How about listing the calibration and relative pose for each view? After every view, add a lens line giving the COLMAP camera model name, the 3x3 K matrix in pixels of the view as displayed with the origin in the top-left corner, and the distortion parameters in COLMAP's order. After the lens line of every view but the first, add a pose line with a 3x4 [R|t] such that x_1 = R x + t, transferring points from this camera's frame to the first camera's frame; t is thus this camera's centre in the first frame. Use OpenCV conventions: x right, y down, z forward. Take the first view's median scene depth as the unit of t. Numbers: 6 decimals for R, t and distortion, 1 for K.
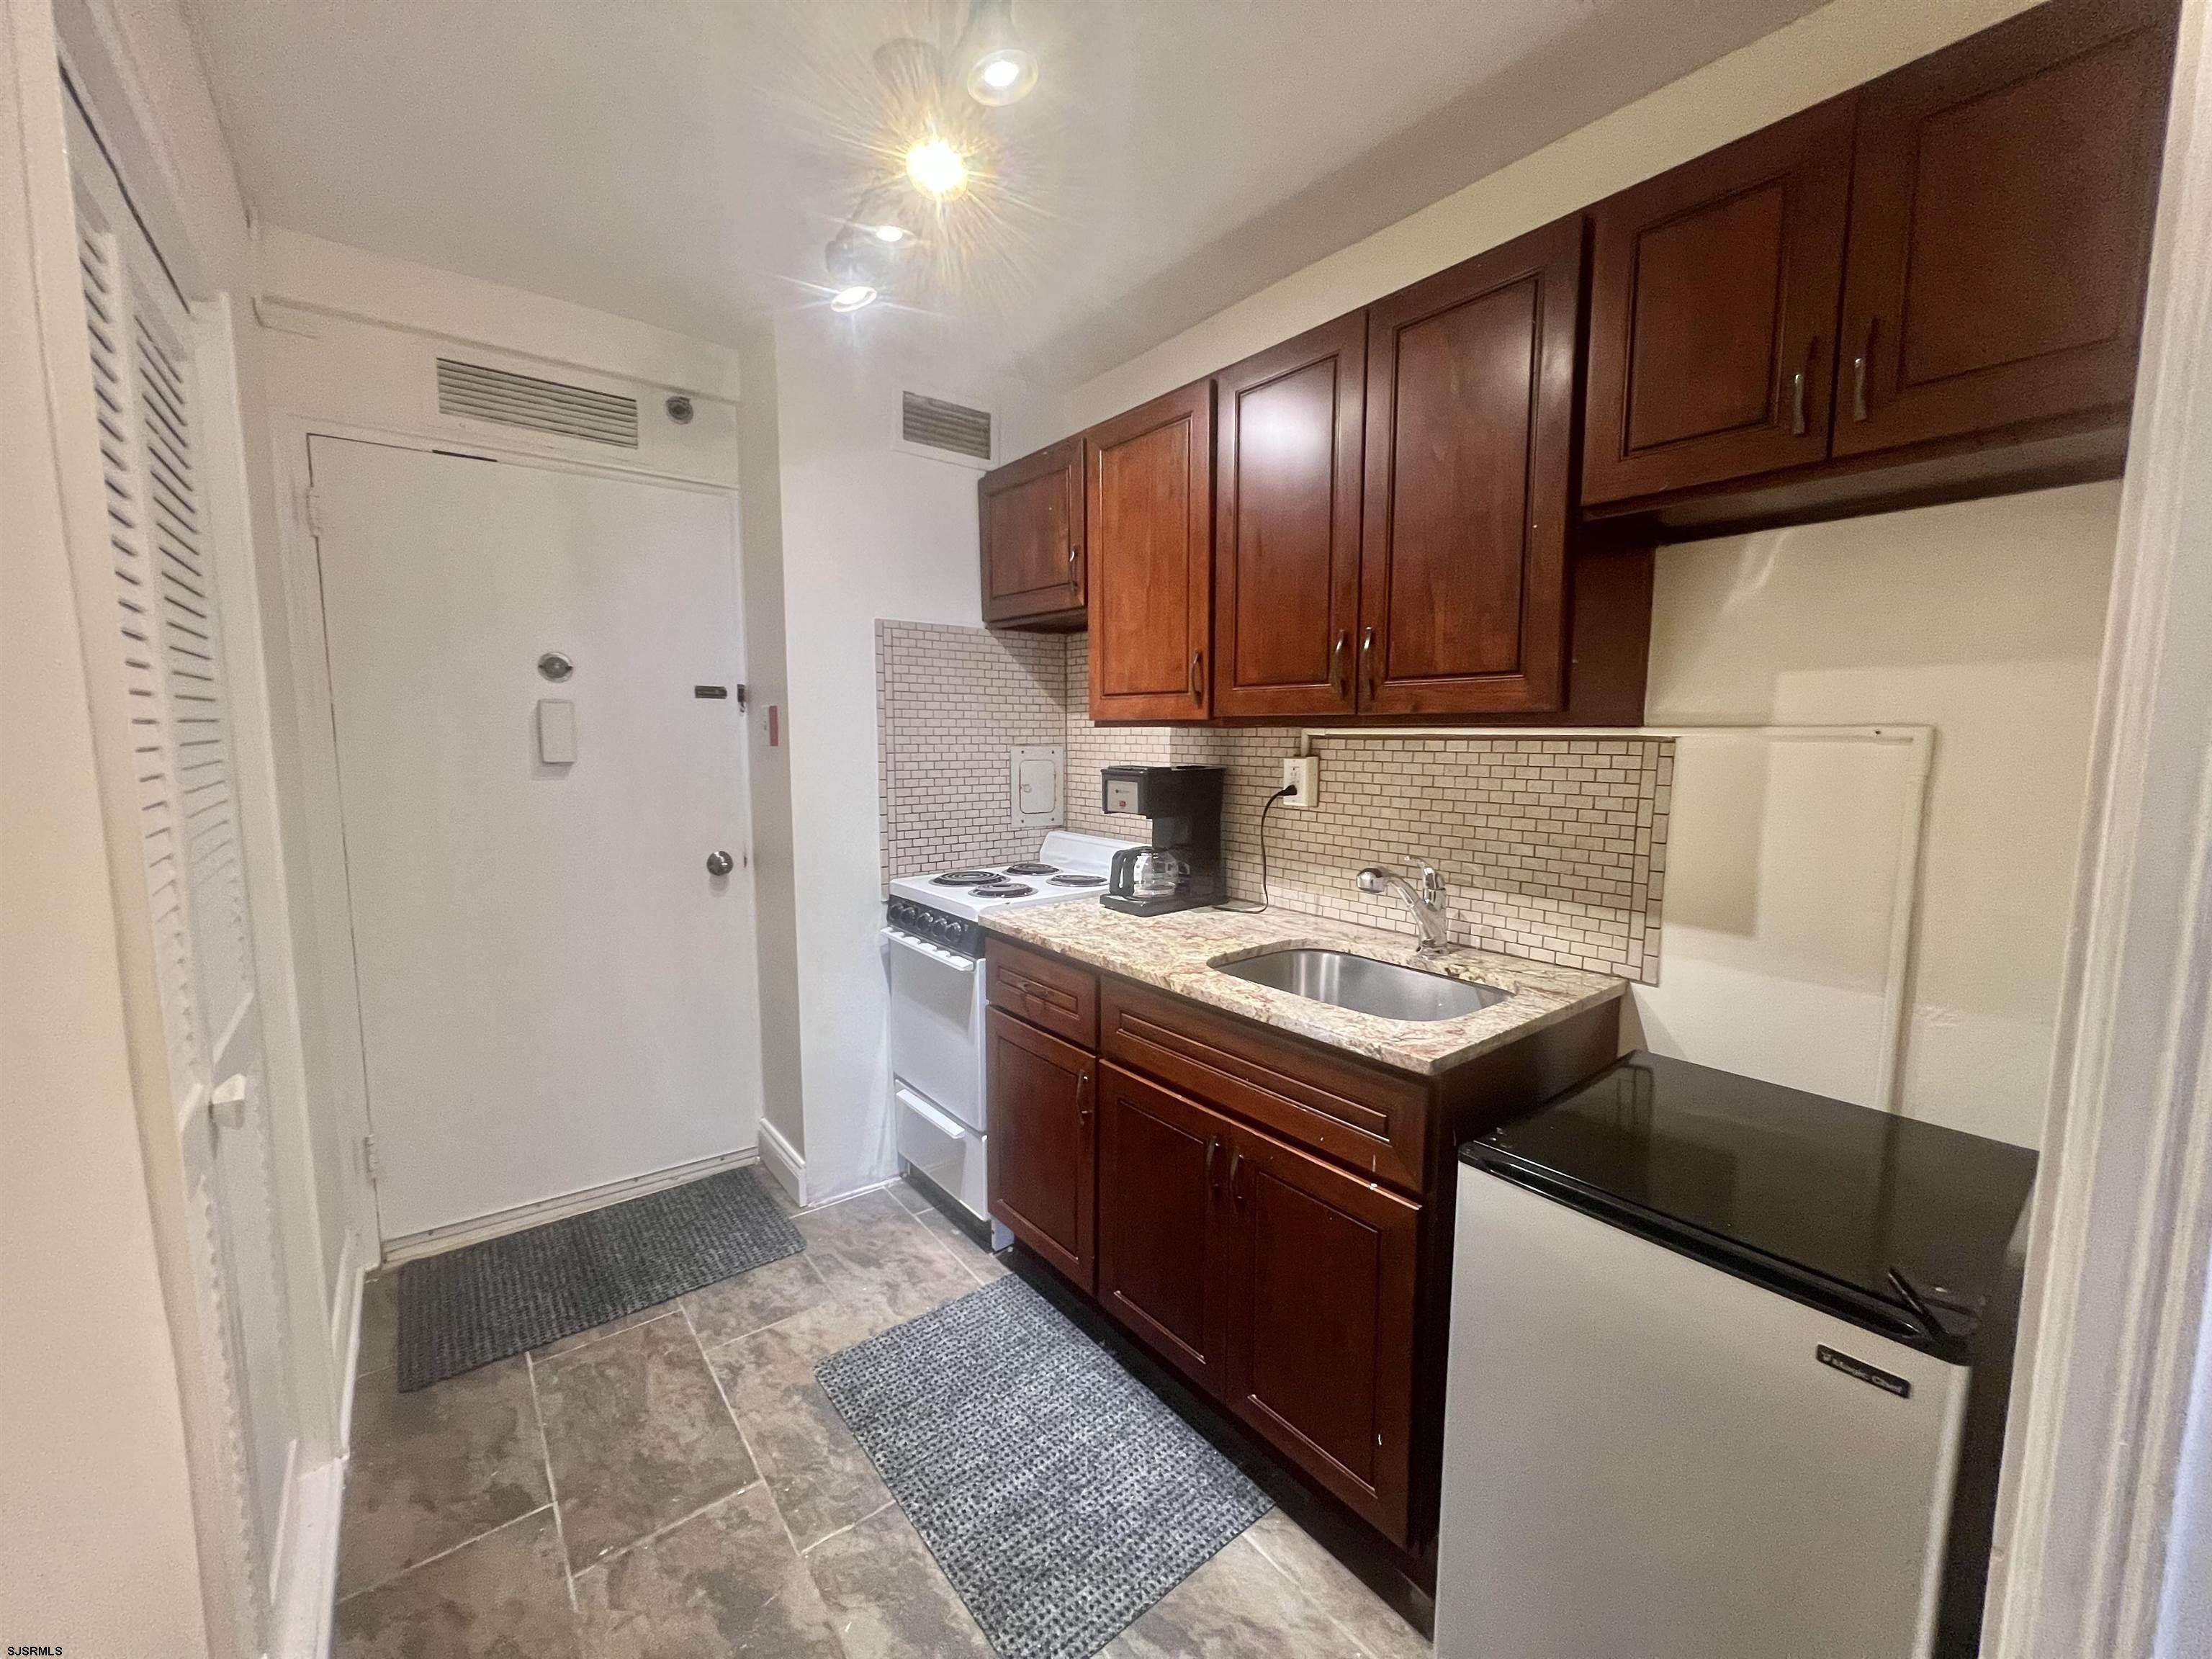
lens RADIAL K [[883.9, 0, 1105.2], [0, 883.9, 830.4], [0, 0, 1]] dist [-0.002022, 0.000676]
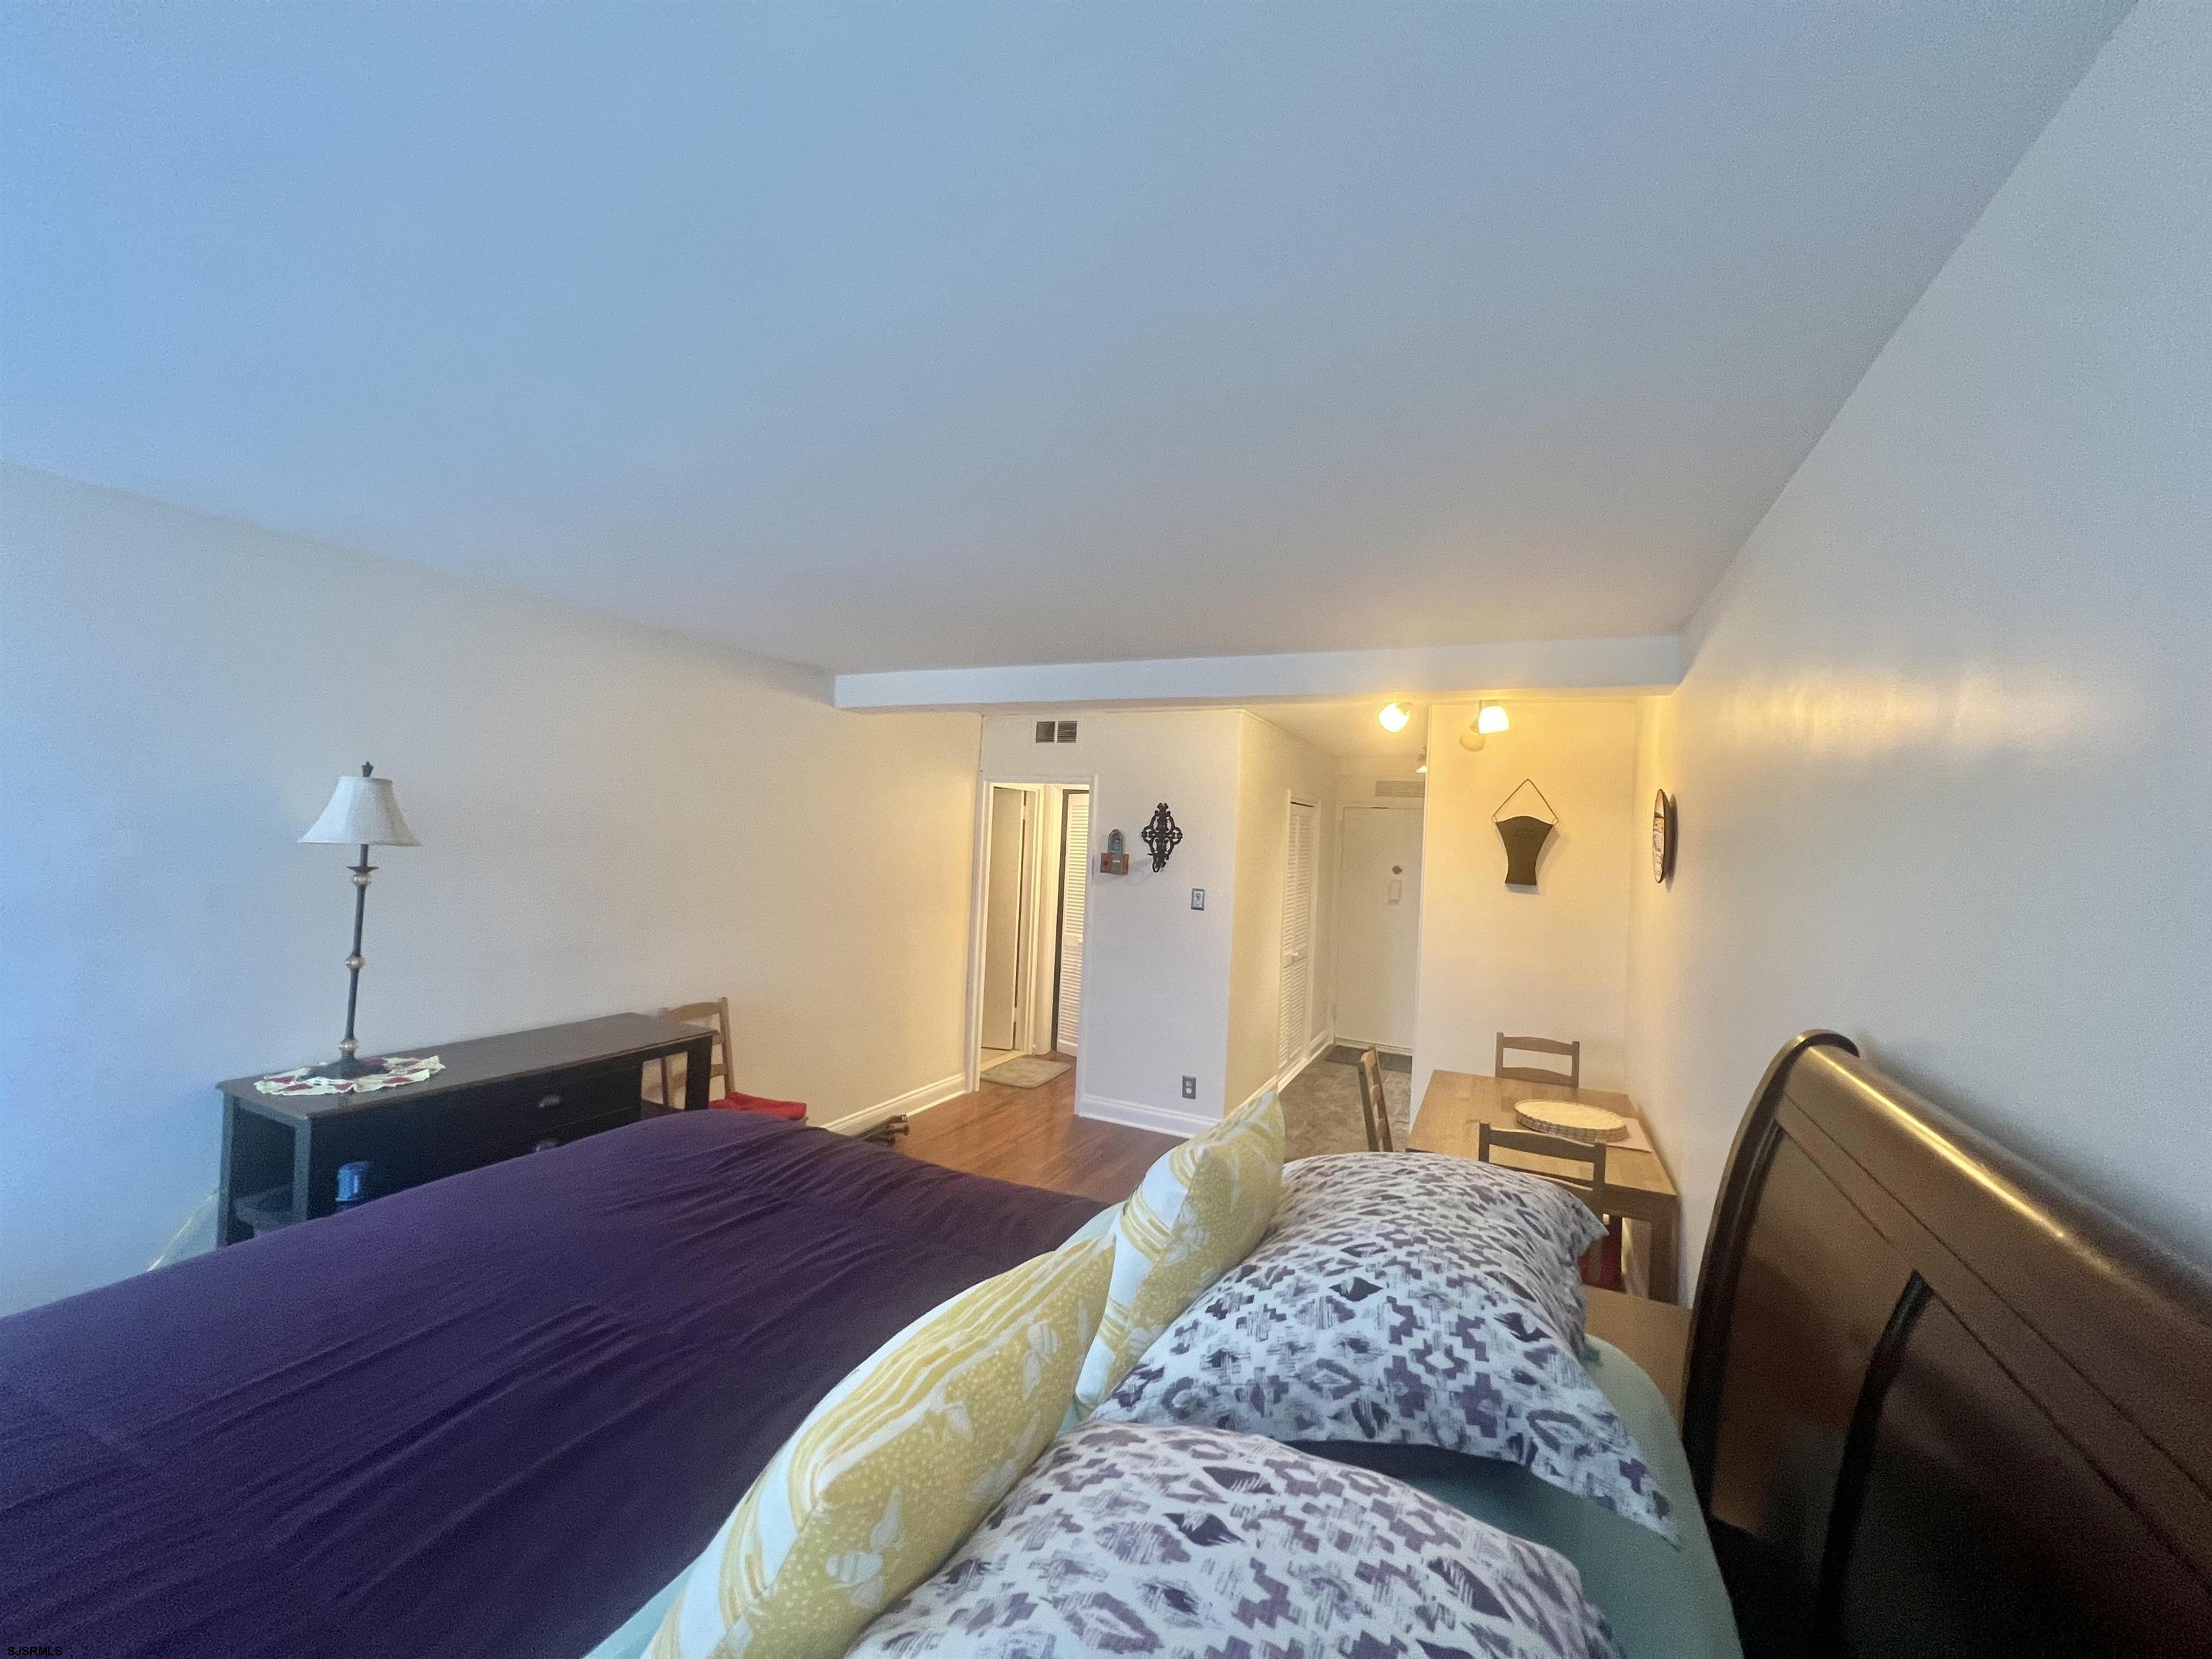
lens RADIAL K [[883.9, 0, 1107.3], [0, 883.9, 830.2], [0, 0, 1]] dist [-0.002022, 0.000676]
pose [[0.445273, 0.011455, -0.895321, 1.900939], [-0.142145, 0.988142, -0.058051, 0.002841], [0.884040, 0.153114, 0.441622, -1.447414]]
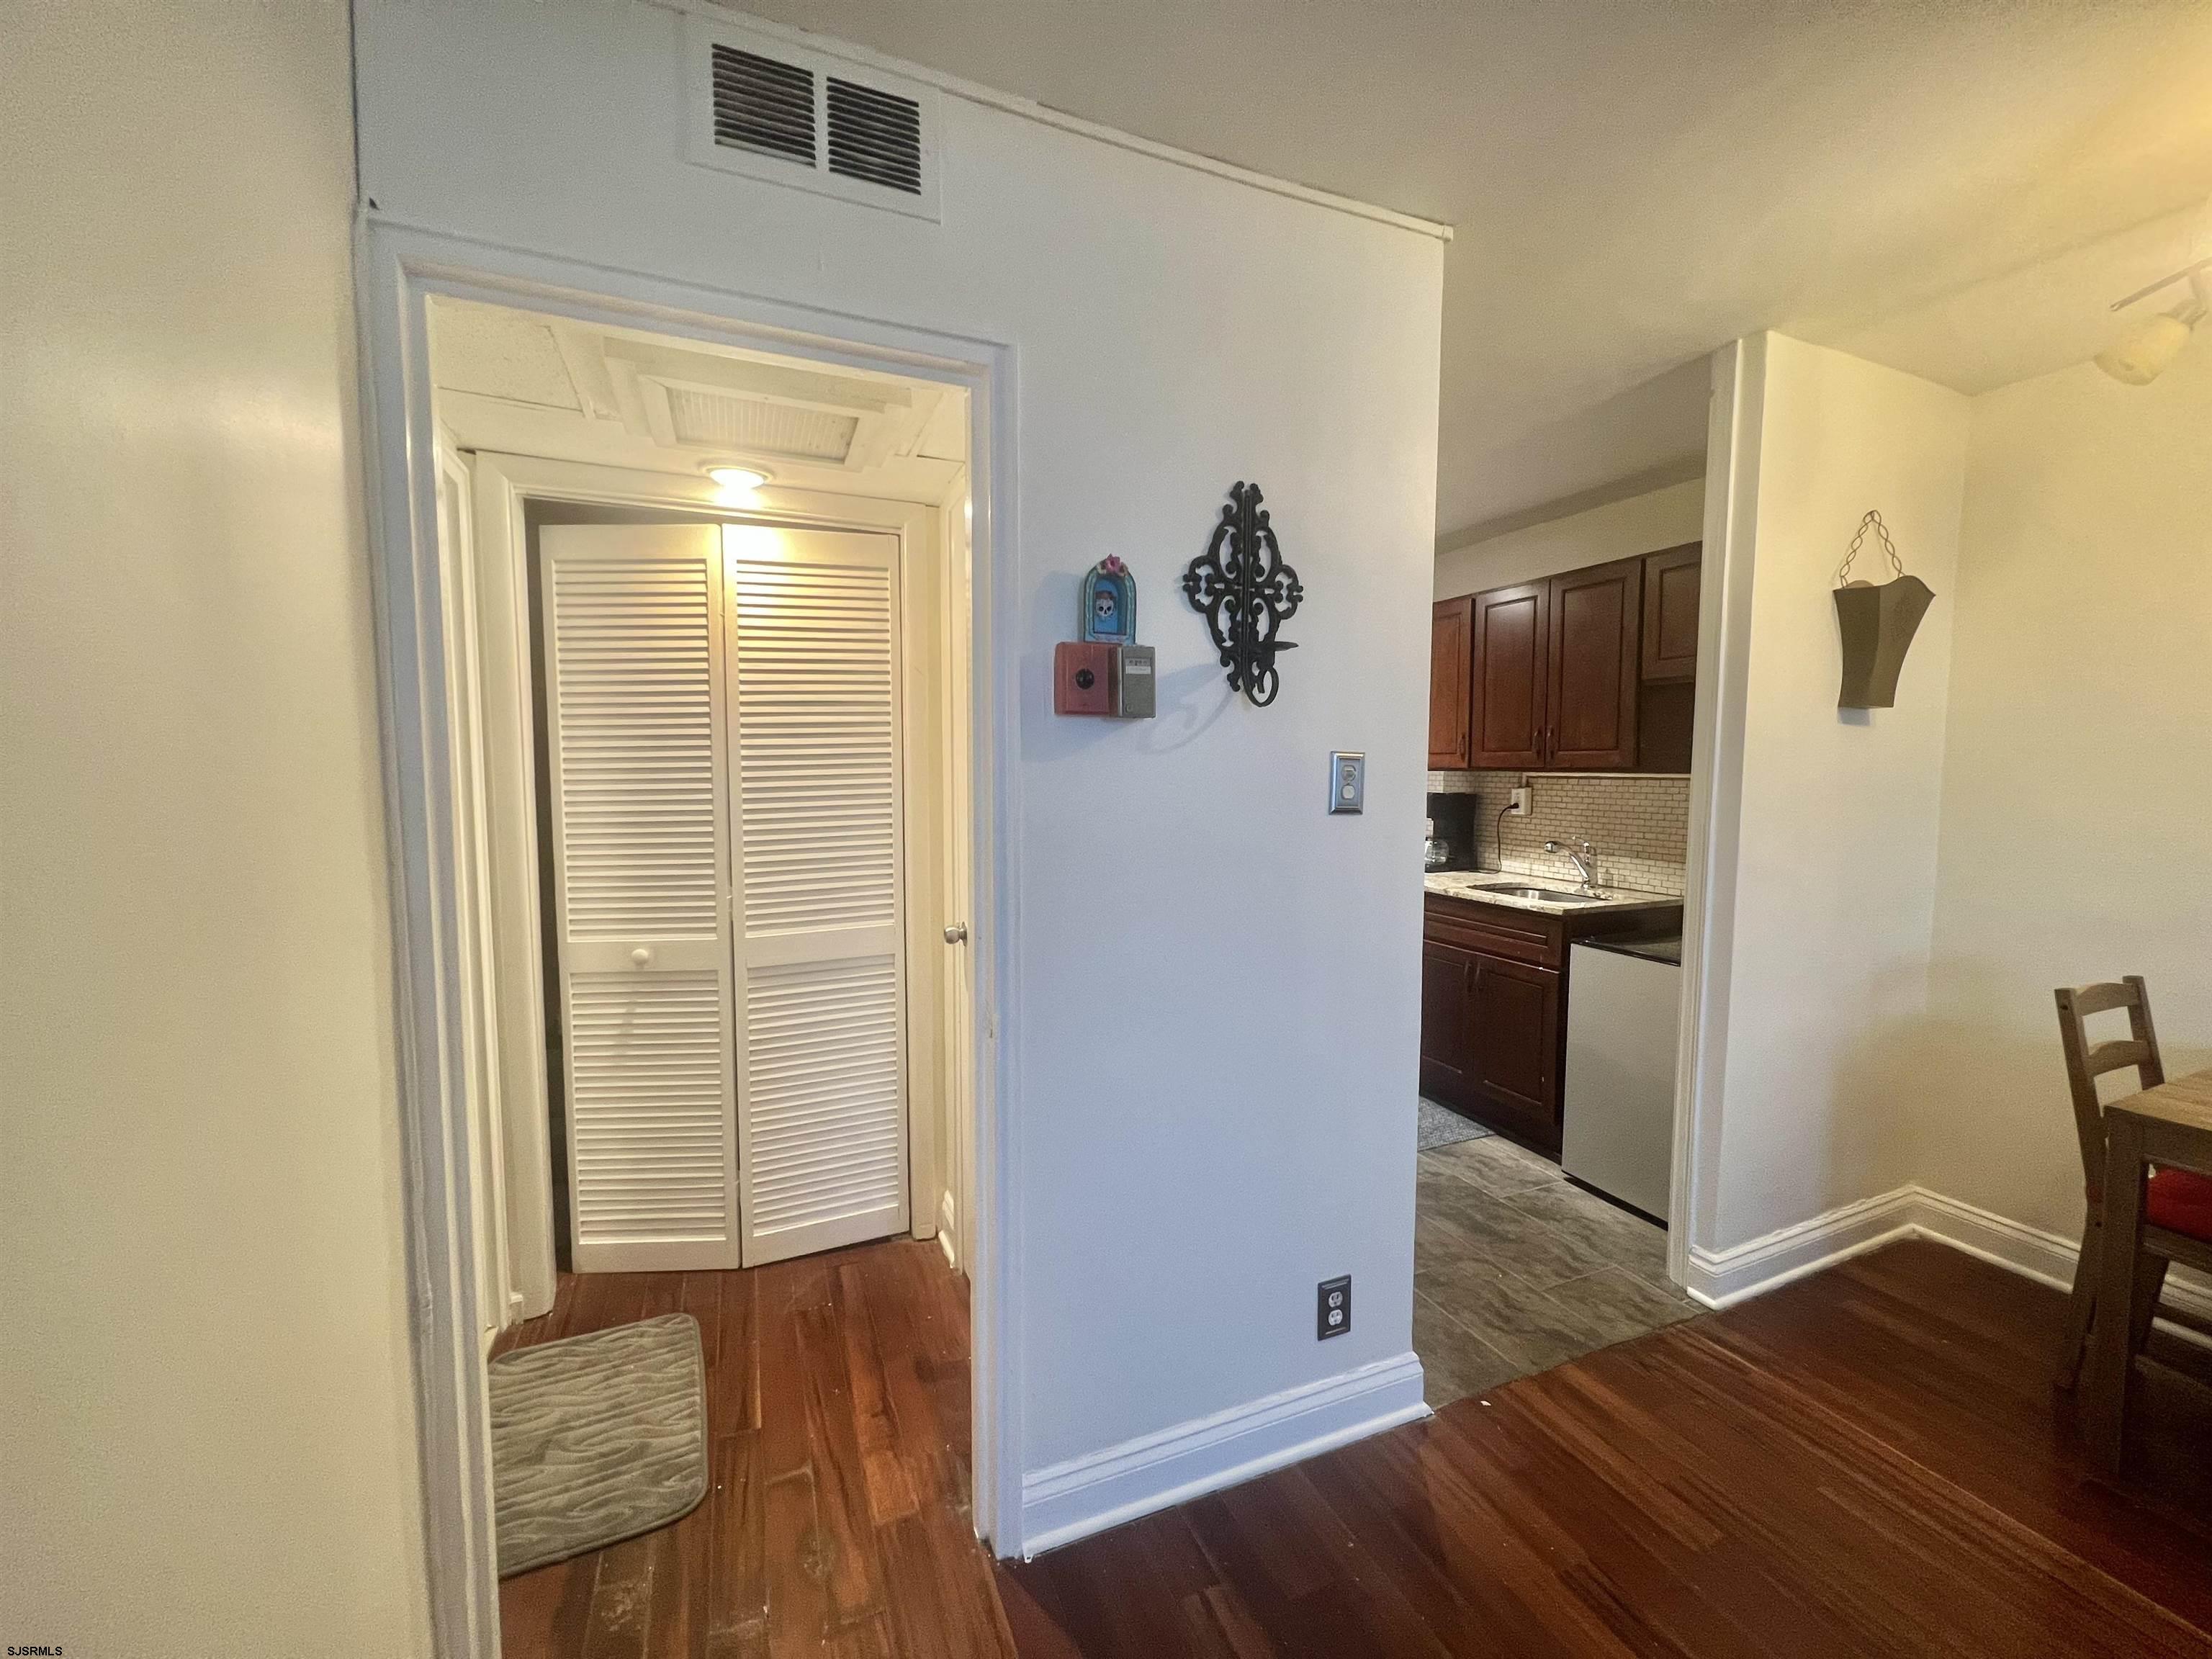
lens RADIAL K [[883.9, 0, 1106.3], [0, 883.9, 829.7], [0, 0, 1]] dist [-0.002022, 0.000676]
pose [[0.964516, 0.018496, -0.263377, -0.125799], [-0.028583, 0.998995, -0.034520, 0.091997], [0.262474, 0.040823, 0.964075, -0.994854]]
